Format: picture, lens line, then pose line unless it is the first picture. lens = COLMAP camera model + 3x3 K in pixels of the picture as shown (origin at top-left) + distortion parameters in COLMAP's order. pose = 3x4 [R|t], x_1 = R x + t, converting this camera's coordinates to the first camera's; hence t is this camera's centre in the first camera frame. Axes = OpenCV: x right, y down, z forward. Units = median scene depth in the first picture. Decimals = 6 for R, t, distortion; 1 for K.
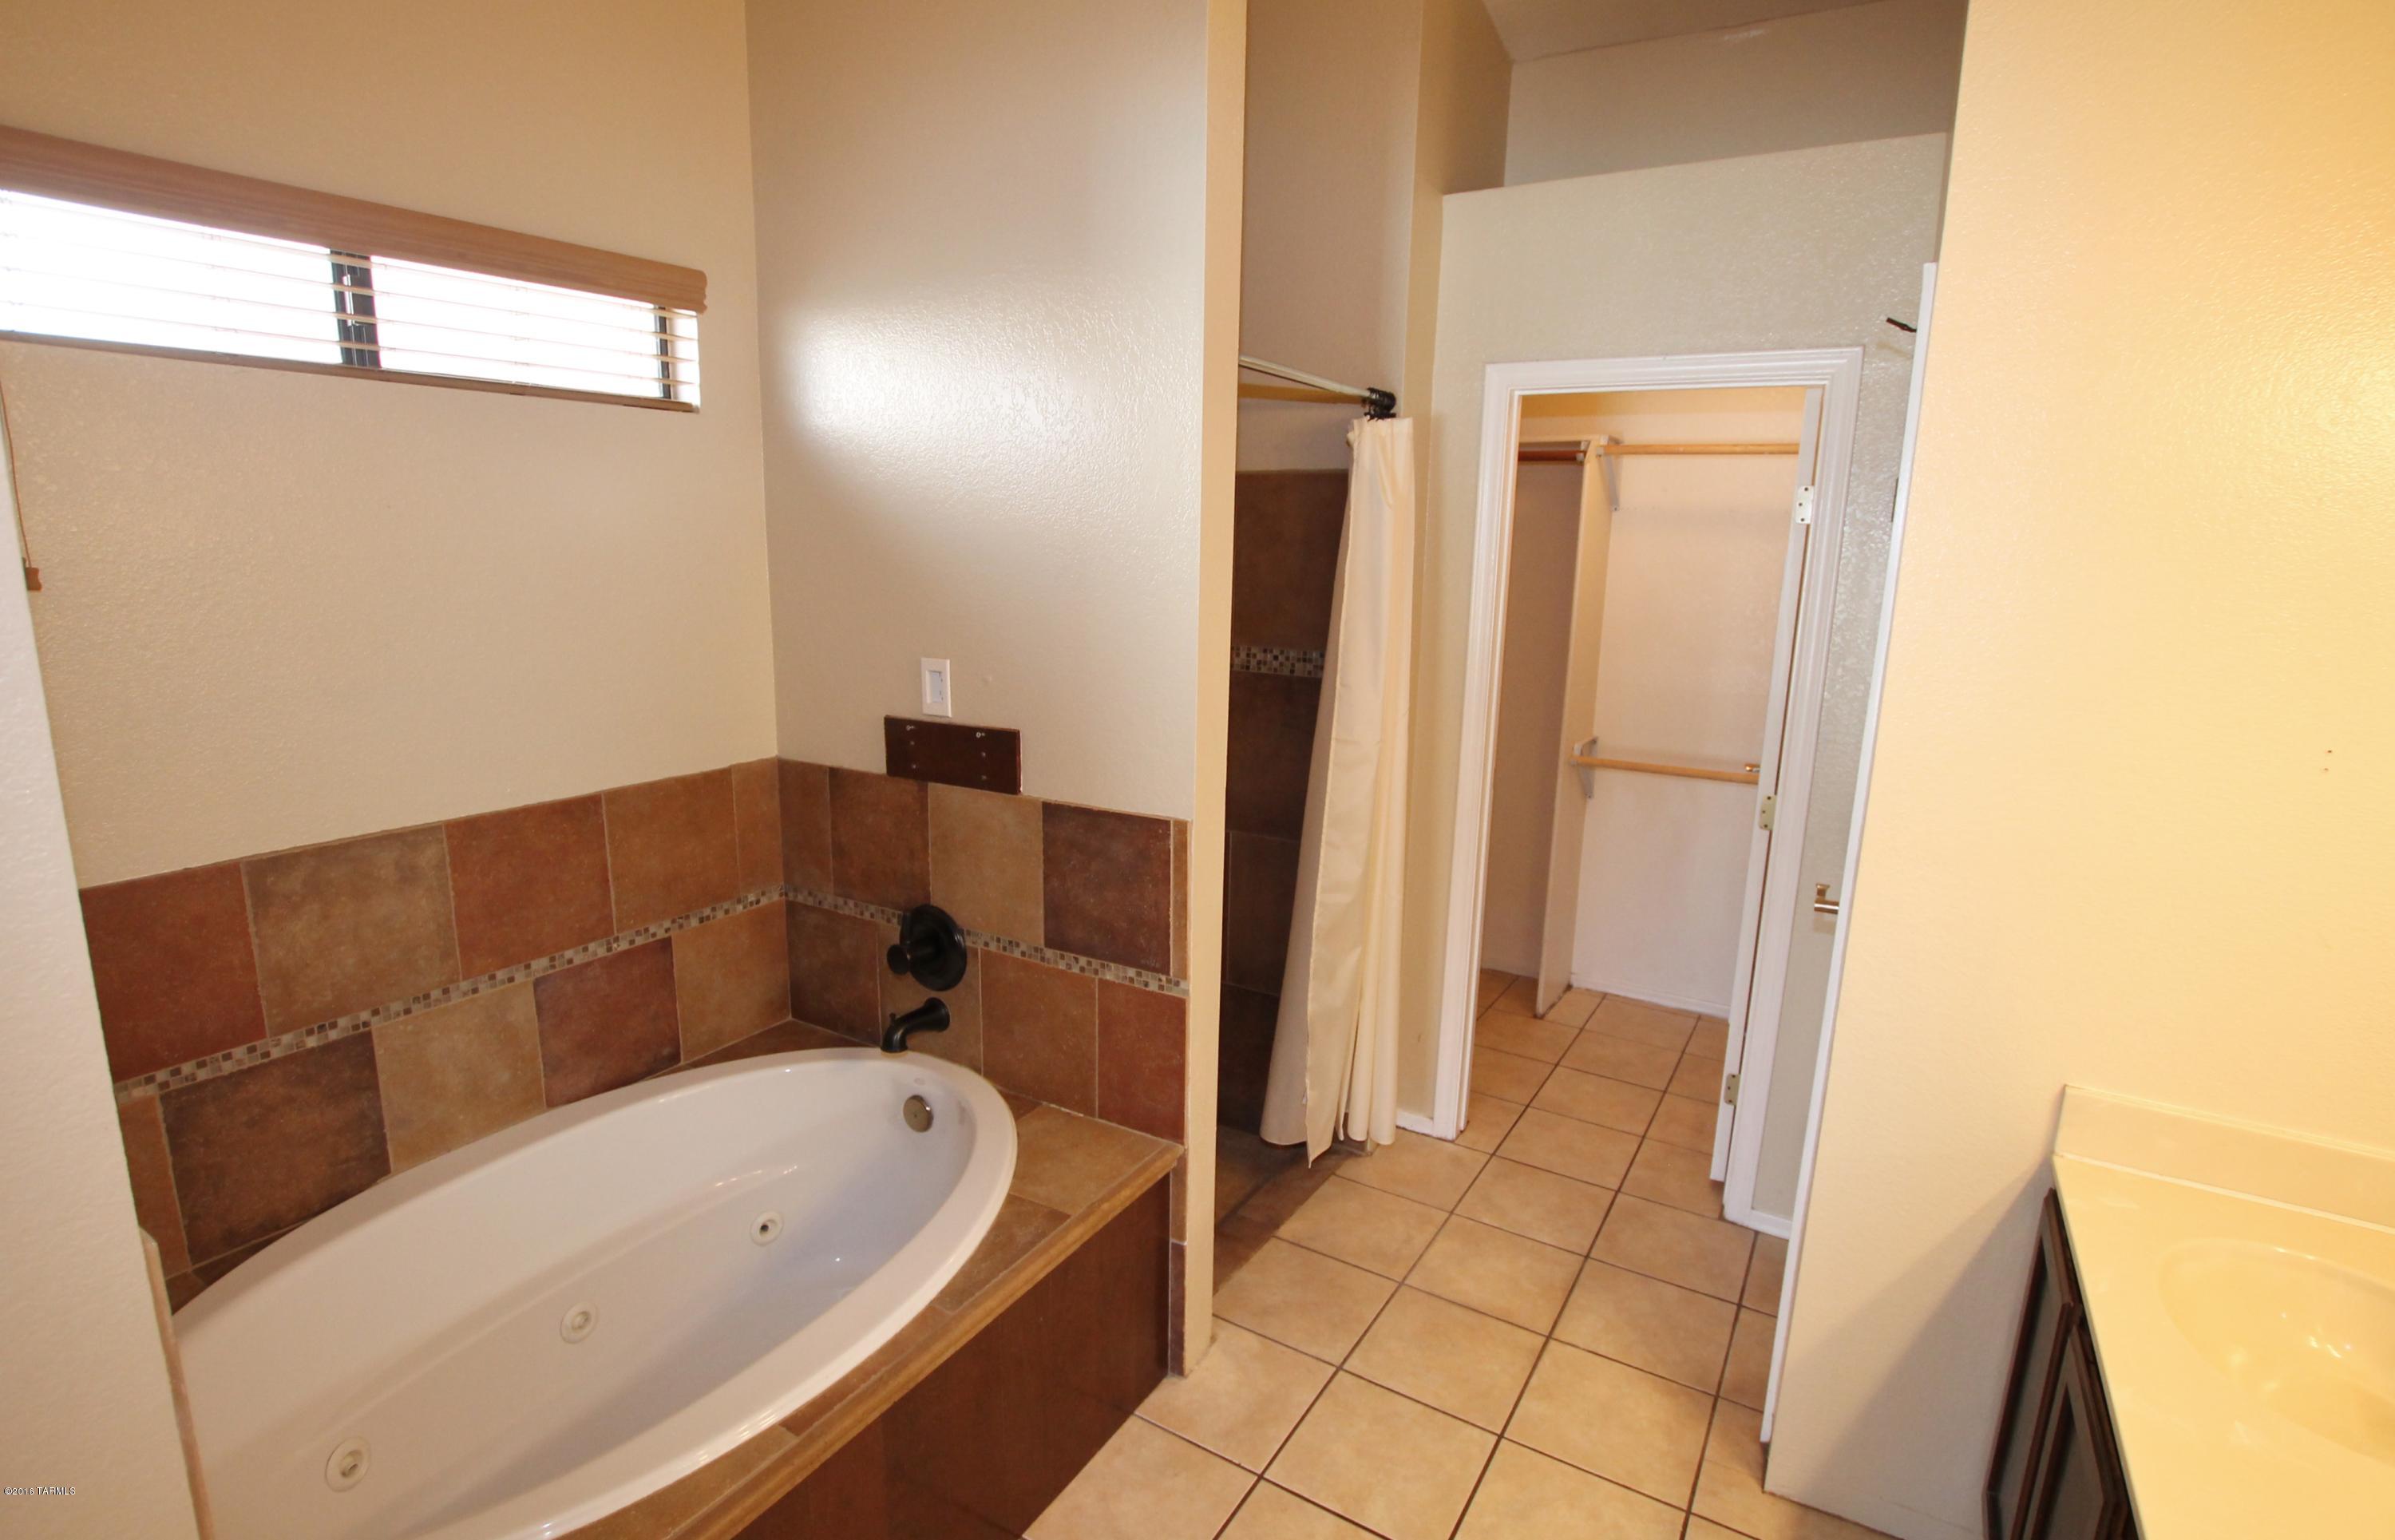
lens RADIAL K [[1147.9, 0, 1197.5], [0, 1147.9, 770.0], [0, 0, 1]] dist [-0.037986, 0.005329]
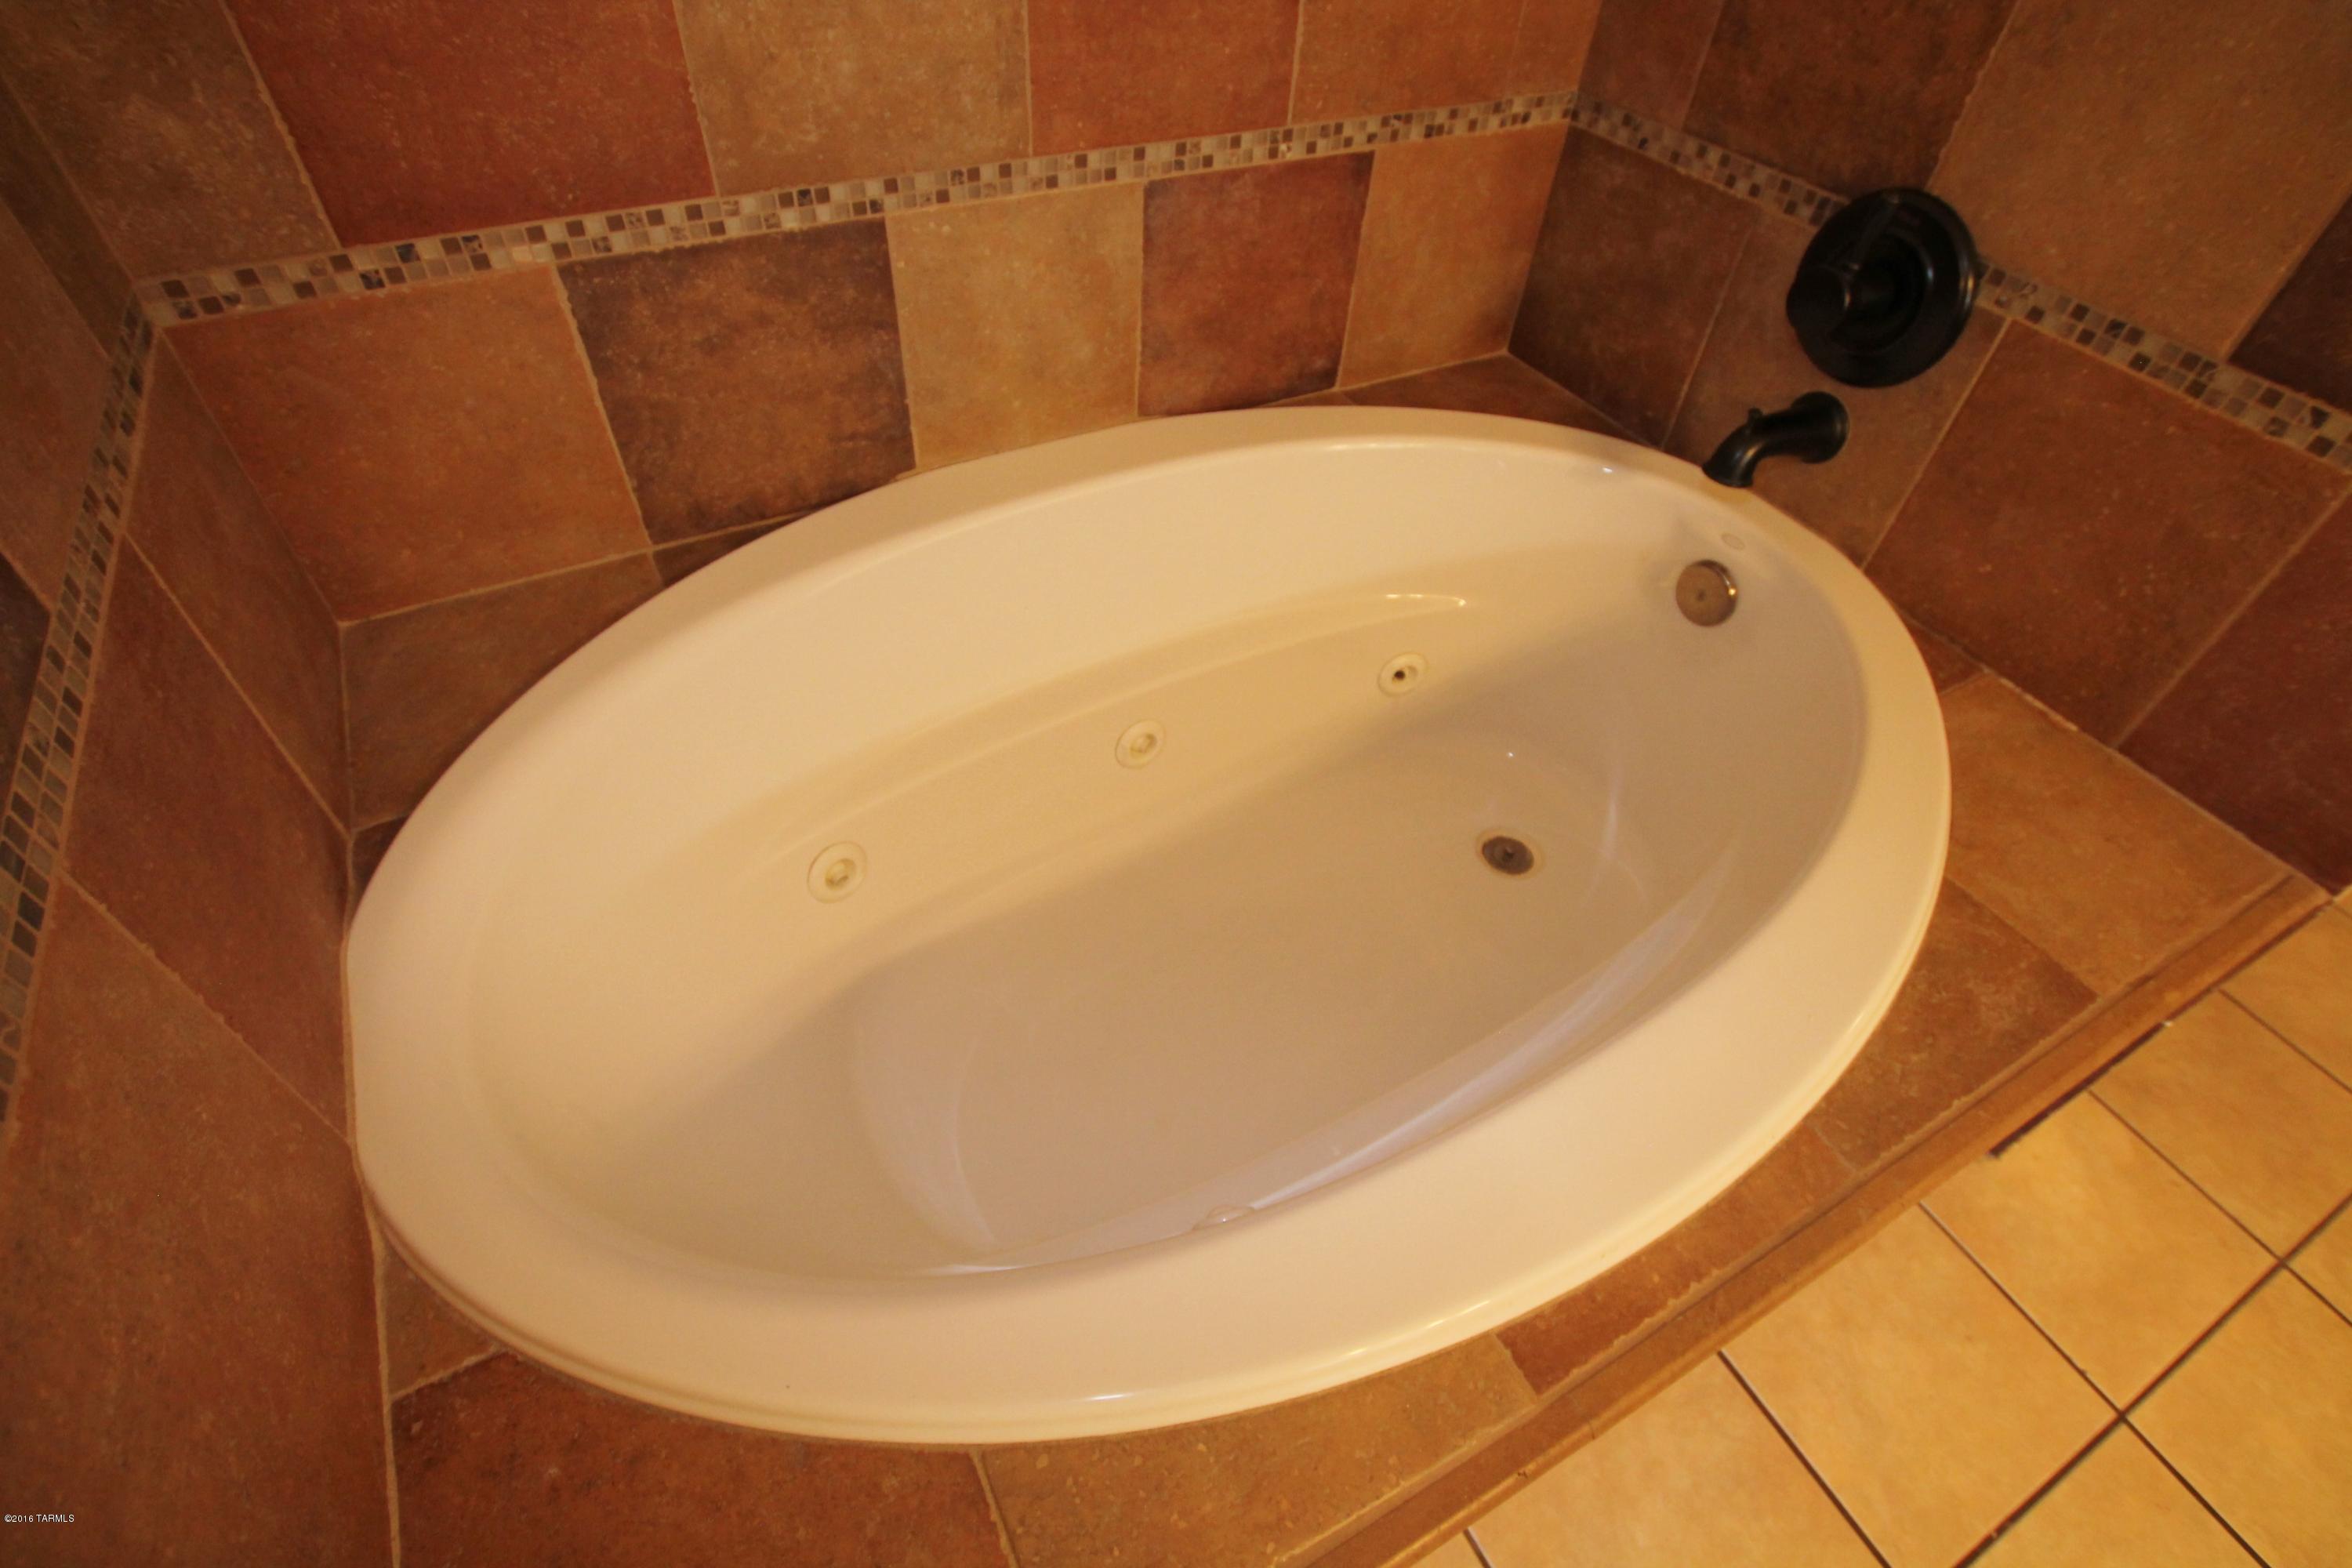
lens RADIAL K [[1095.4, 0, 1176.0], [0, 1095.4, 784.0], [0, 0, 1]] dist [-0.029946, 0.001159]
pose [[0.862526, 0.385793, -0.327434, -0.285371], [-0.132194, 0.796411, 0.590131, 0.103318], [0.488441, -0.465718, 0.737925, 0.476744]]
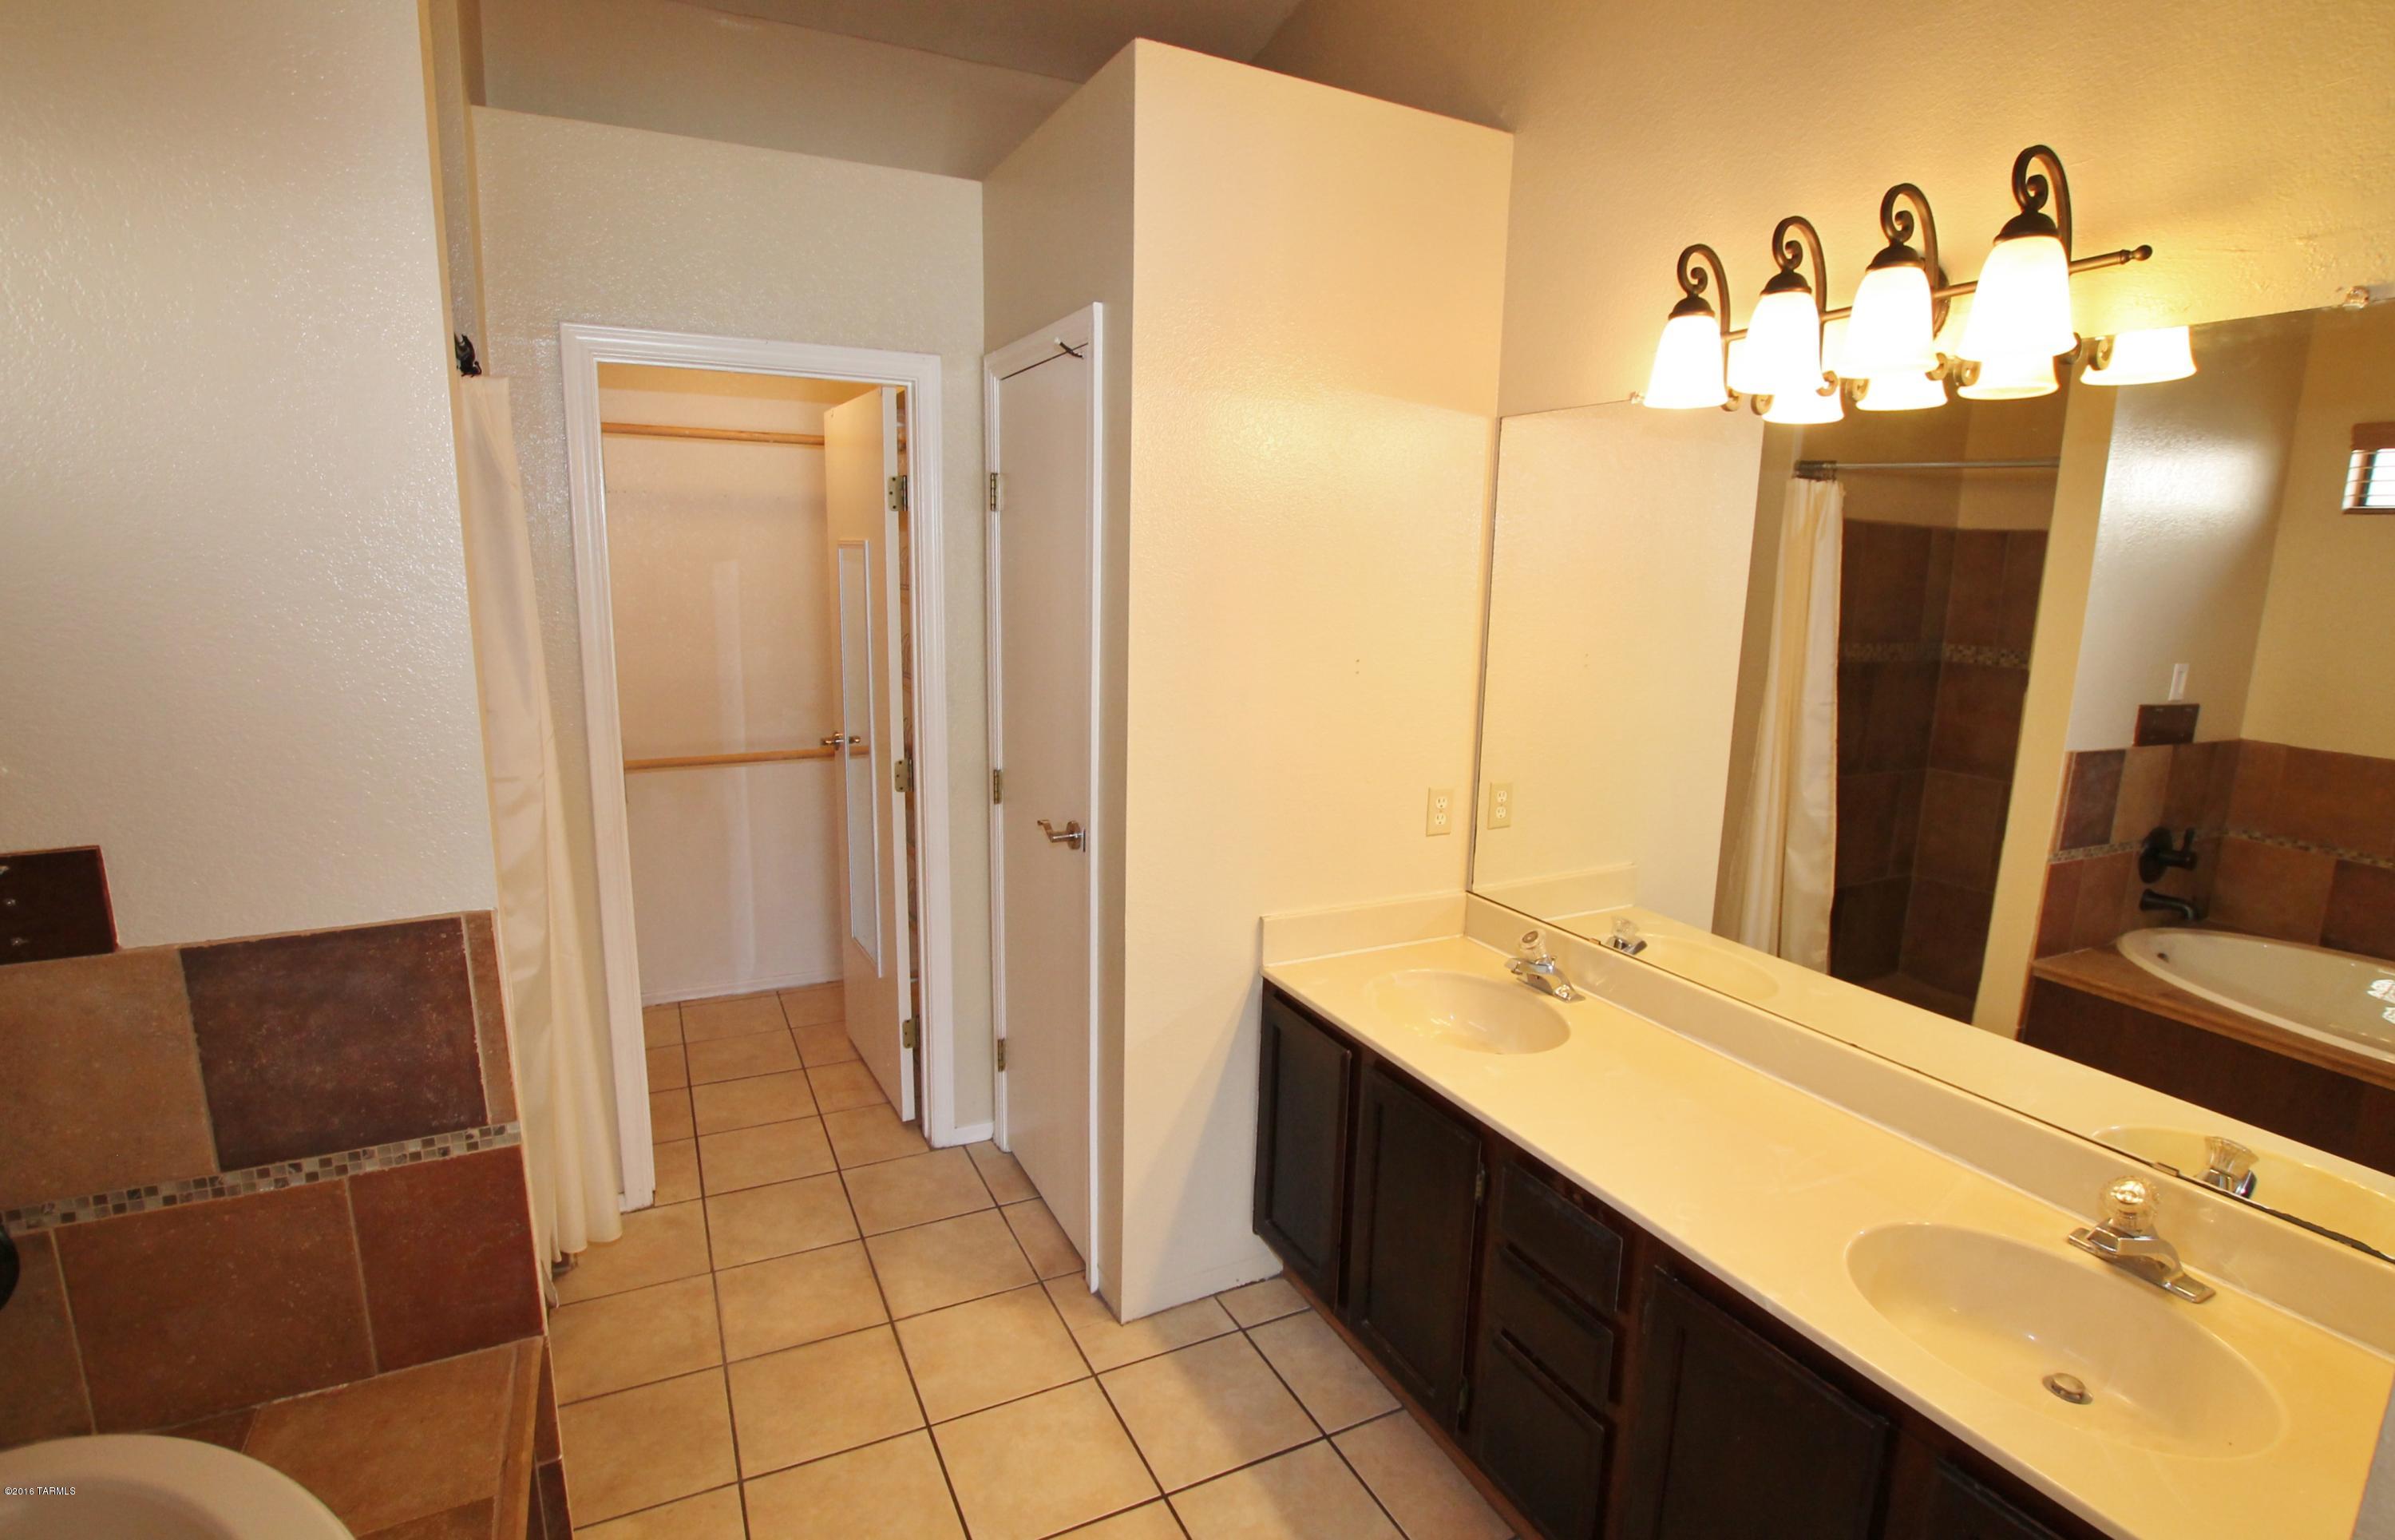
lens RADIAL K [[1147.9, 0, 1197.5], [0, 1147.9, 770.0], [0, 0, 1]] dist [-0.037986, 0.005329]
pose [[0.530464, -0.167574, 0.830979, -0.331466], [0.155978, 0.982824, 0.098625, -0.041671], [-0.833234, 0.077297, 0.547491, 0.204309]]
